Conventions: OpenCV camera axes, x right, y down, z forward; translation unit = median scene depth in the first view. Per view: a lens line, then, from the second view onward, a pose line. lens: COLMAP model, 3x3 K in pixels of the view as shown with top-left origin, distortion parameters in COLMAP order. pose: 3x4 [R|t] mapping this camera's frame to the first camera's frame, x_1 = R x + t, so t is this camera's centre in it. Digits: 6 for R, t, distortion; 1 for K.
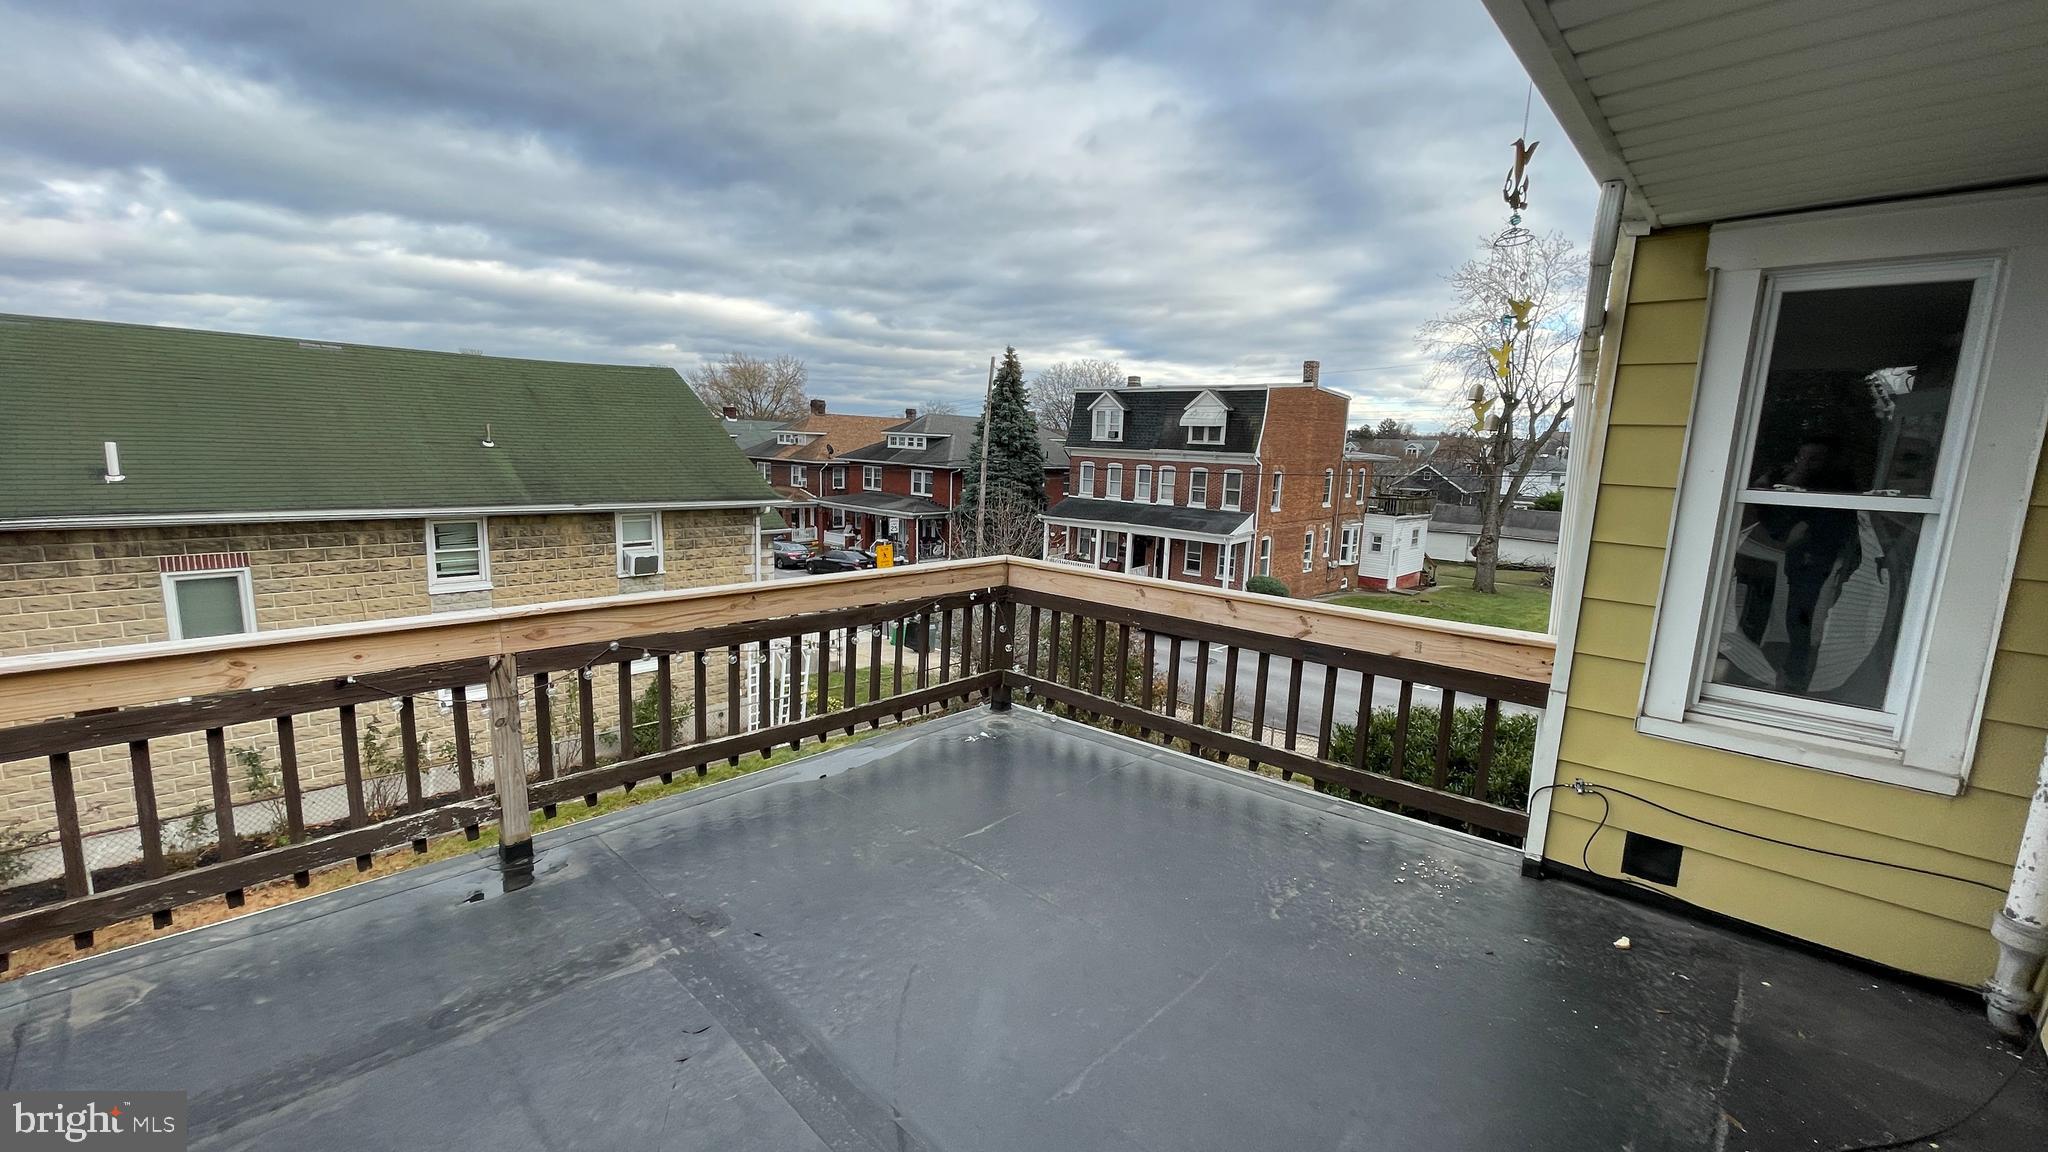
lens RADIAL K [[827.0, 0, 1015.0], [0, 827.0, 566.2], [0, 0, 1]] dist [-0.002816, 0.000543]
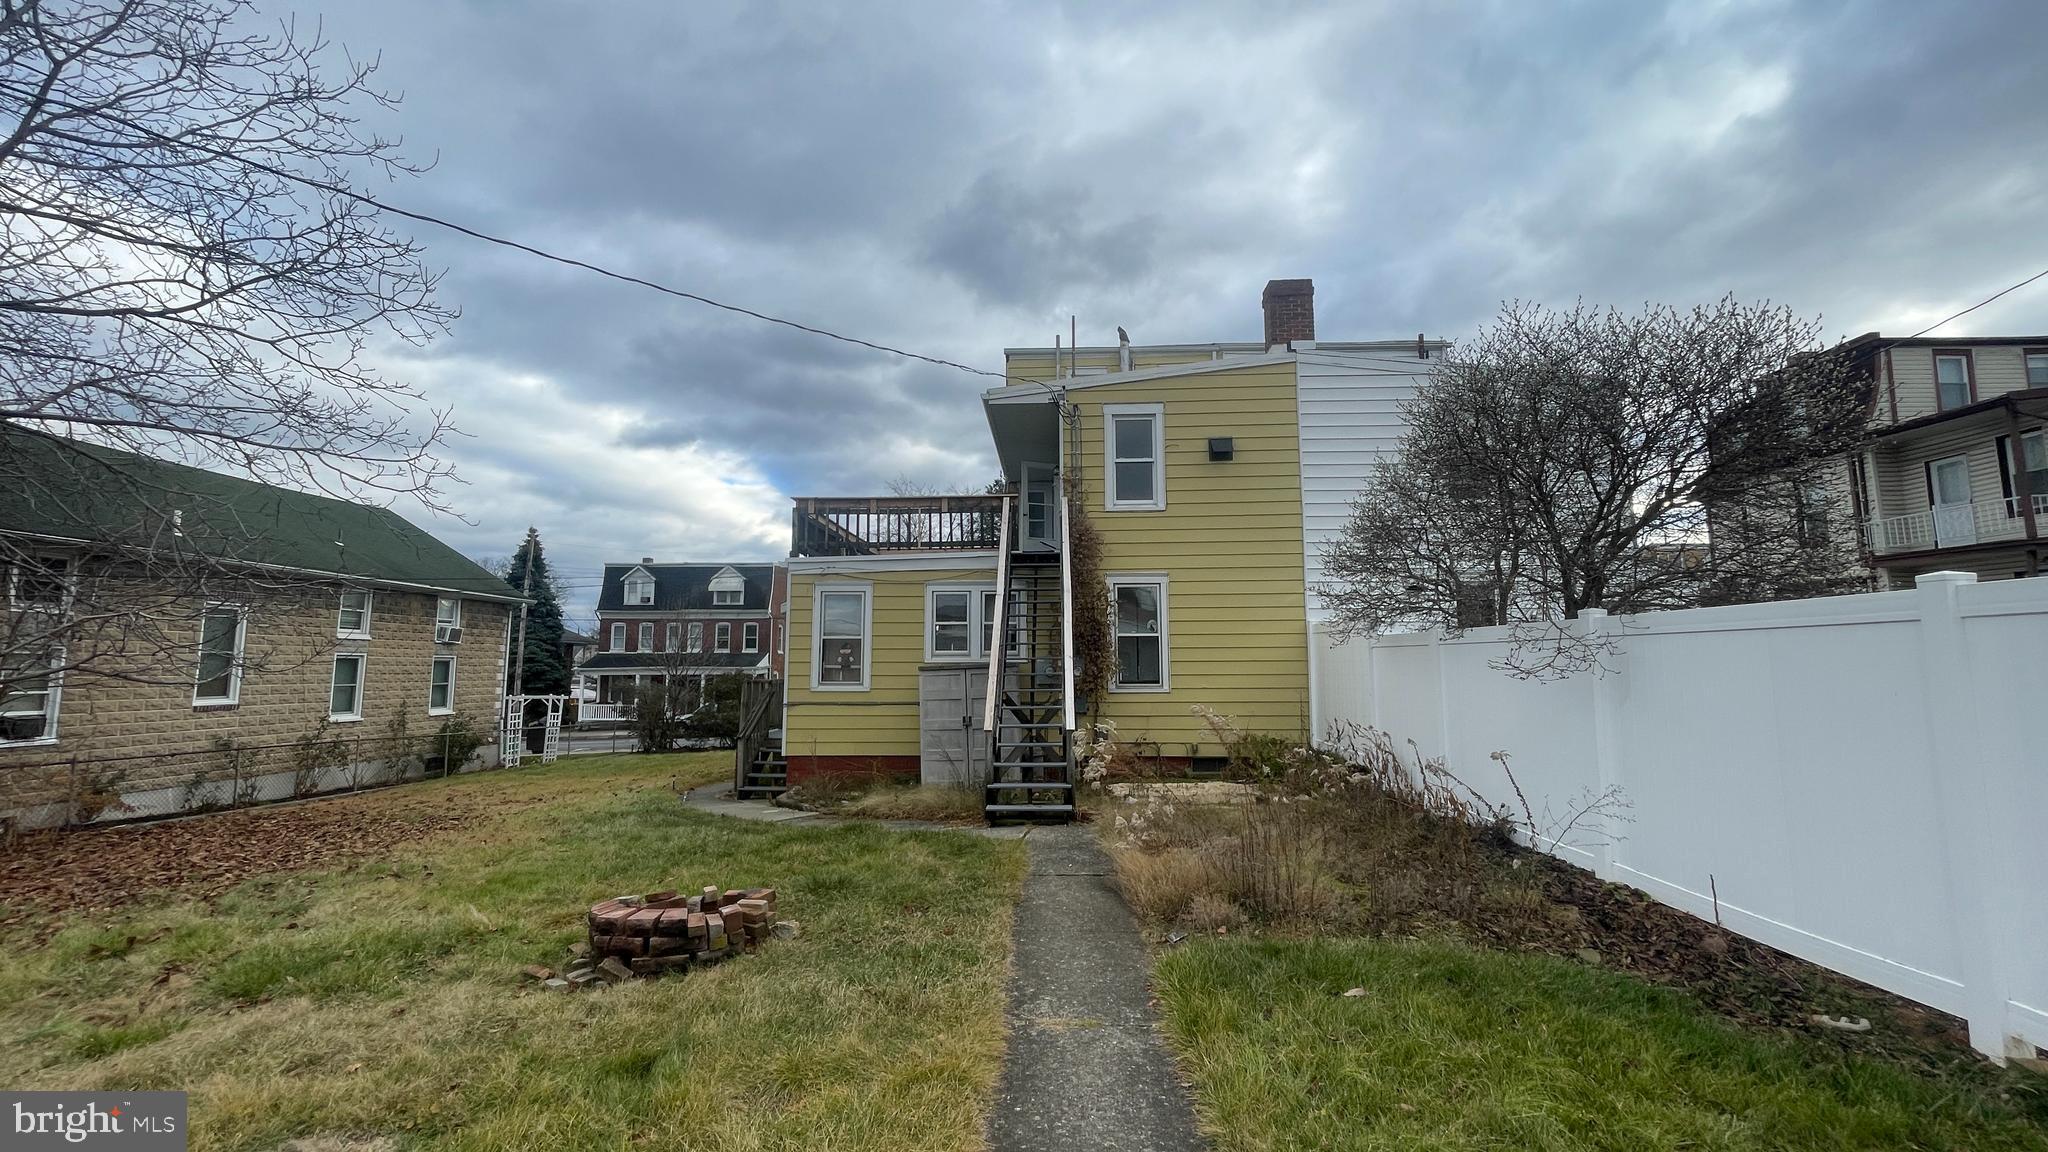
lens RADIAL K [[827.0, 0, 1028.1], [0, 827.0, 577.7], [0, 0, 1]] dist [-0.002816, 0.000543]
pose [[0.754815, 0.035373, 0.654983, -0.281292], [0.126262, 0.972035, -0.198003, 0.136460], [-0.643671, 0.232155, 0.729241, -0.306661]]
